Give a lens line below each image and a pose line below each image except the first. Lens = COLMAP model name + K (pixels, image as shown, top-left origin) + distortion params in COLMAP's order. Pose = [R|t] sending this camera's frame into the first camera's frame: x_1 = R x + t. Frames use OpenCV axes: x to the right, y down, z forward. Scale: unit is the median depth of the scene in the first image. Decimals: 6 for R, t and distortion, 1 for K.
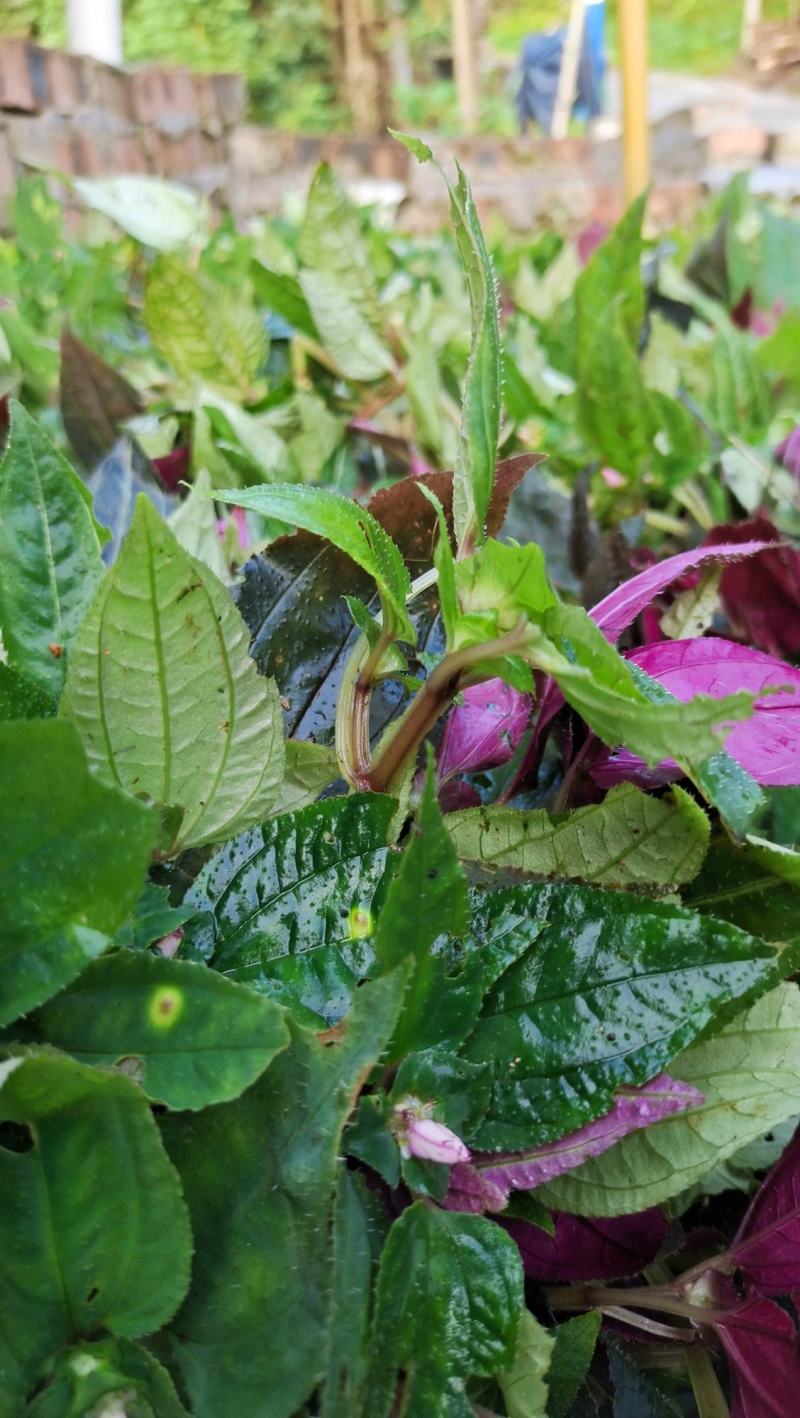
lens RADIAL K [[1107.0, 0, 391.3], [0, 1107.0, 720.7], [0, 0, 1]] dist [0.028631, -0.058845]
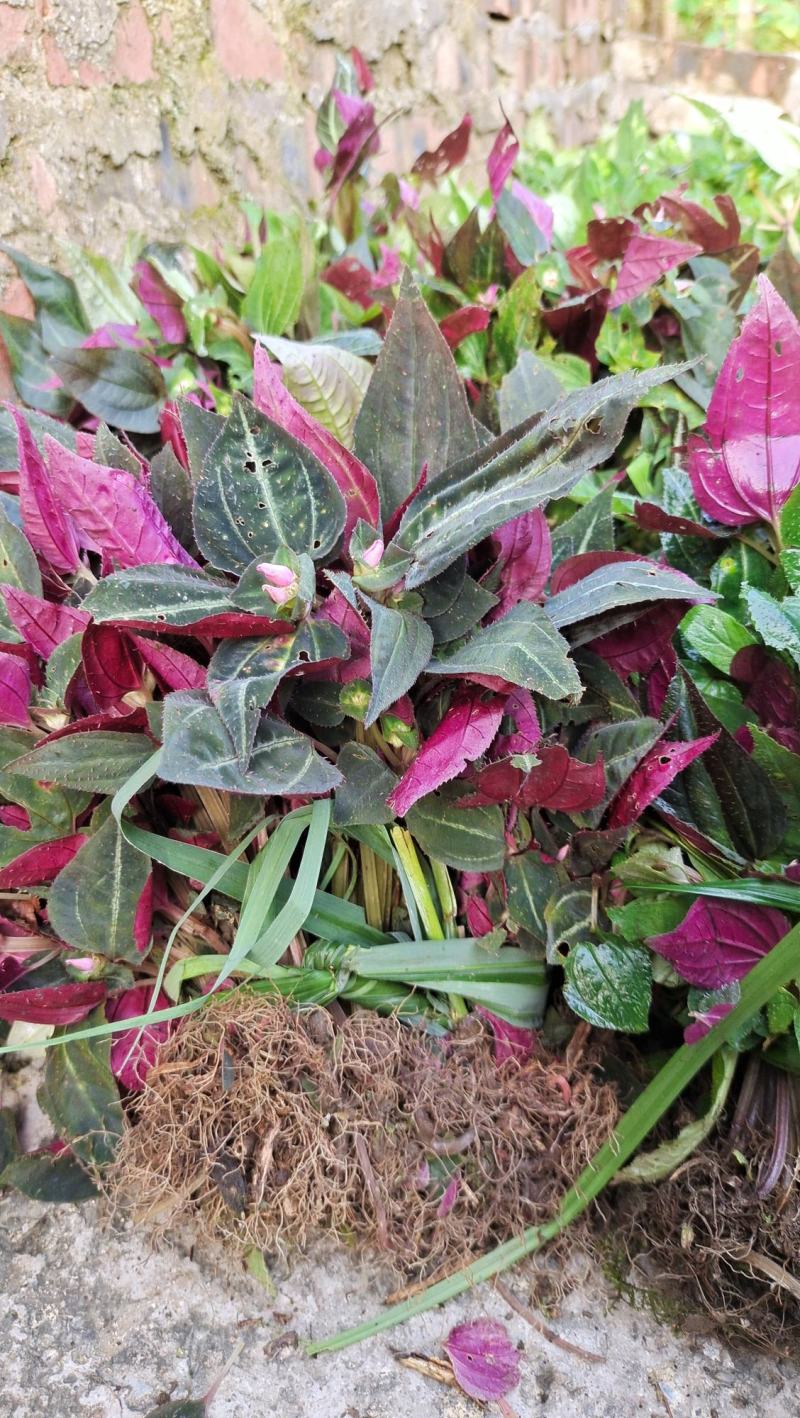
lens RADIAL K [[1107.0, 0, 374.2], [0, 1107.0, 723.3], [0, 0, 1]] dist [0.028631, -0.058845]
pose [[0.979996, 0.134681, -0.146519, -0.418294], [-0.122481, 0.988439, 0.089364, 0.101532], [0.156861, -0.069630, 0.985163, -0.274270]]
